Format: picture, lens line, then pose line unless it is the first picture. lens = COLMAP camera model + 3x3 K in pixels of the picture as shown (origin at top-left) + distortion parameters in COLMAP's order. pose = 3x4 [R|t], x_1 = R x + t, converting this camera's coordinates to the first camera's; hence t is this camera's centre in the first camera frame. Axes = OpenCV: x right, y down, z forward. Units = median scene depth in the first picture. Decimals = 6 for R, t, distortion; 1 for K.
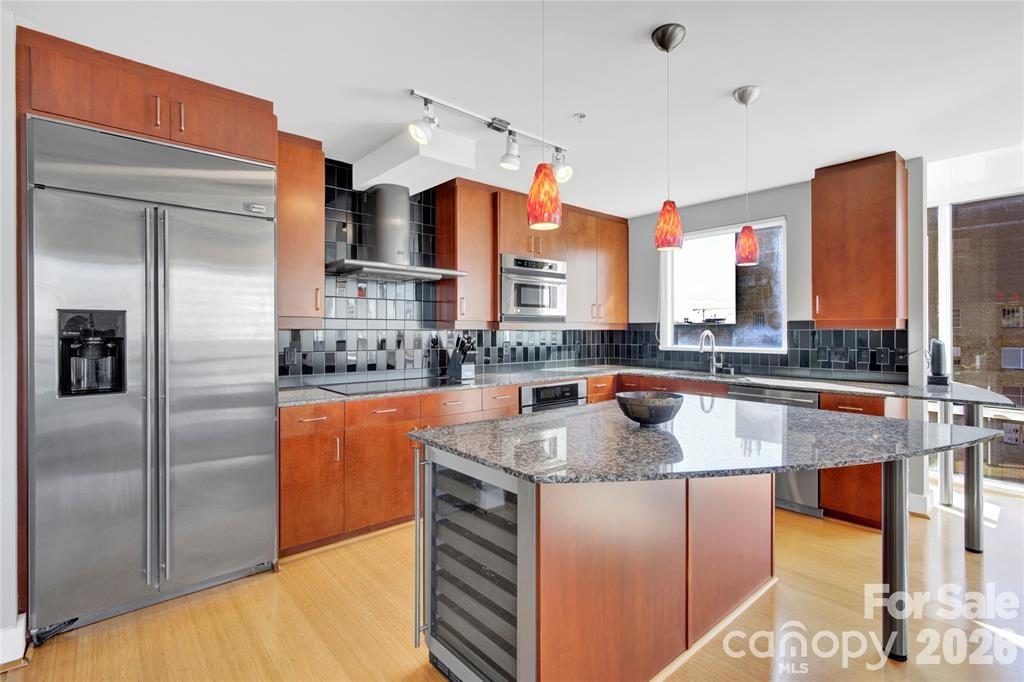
lens RADIAL K [[480.6, 0, 511.8], [0, 480.6, 331.7], [0, 0, 1]] dist [0.000433, 0.000351]
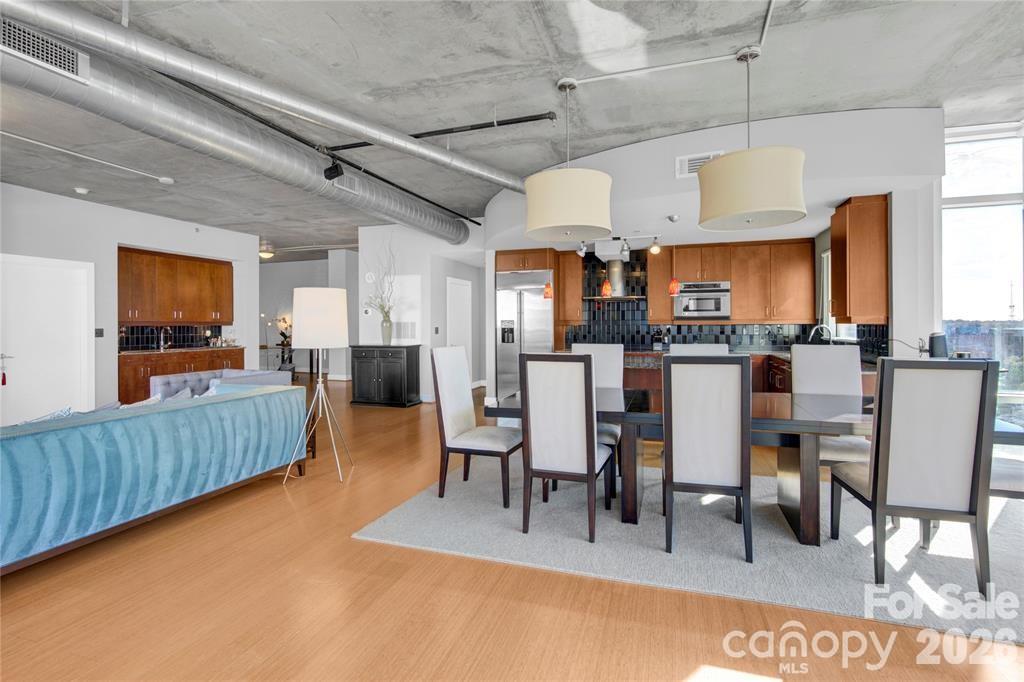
lens RADIAL K [[483.3, 0, 513.0], [0, 483.3, 326.4], [0, 0, 1]] dist [-0.001394, 0.000230]
pose [[0.524623, 0.001482, -0.851333, 1.208196], [0.002433, 0.999992, 0.003241, -0.005321], [0.851331, -0.003772, 0.524615, -0.479187]]
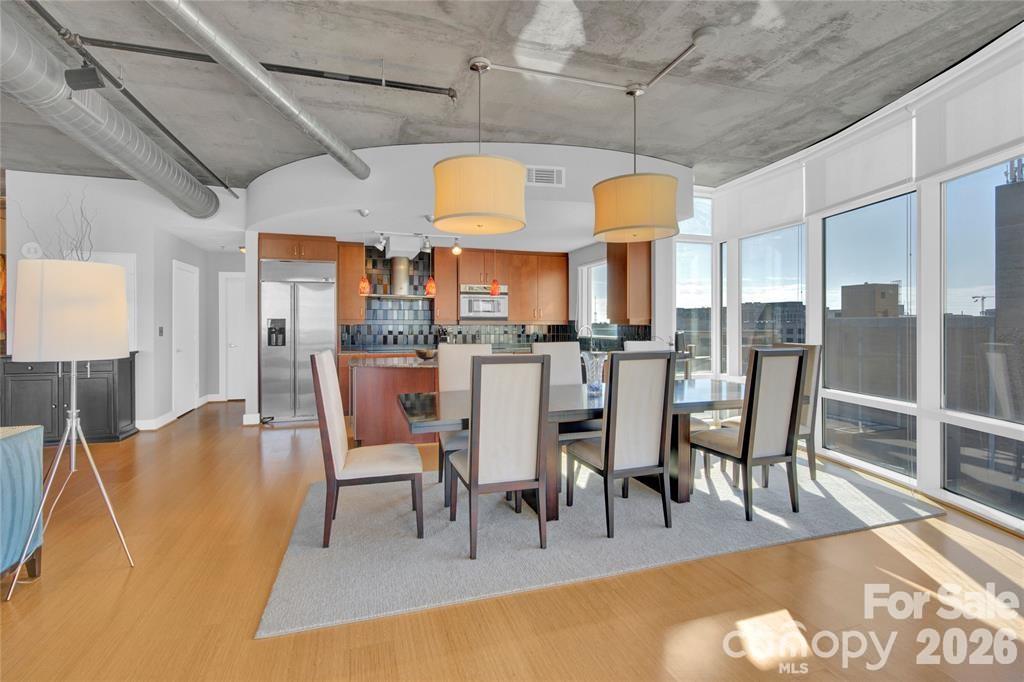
lens RADIAL K [[483.3, 0, 513.0], [0, 483.3, 326.4], [0, 0, 1]] dist [-0.001394, 0.000230]
pose [[0.927194, 0.002446, -0.374573, 0.868866], [-0.001740, 0.999996, 0.002223, -0.002678], [0.374577, -0.001409, 0.927195, -0.669356]]
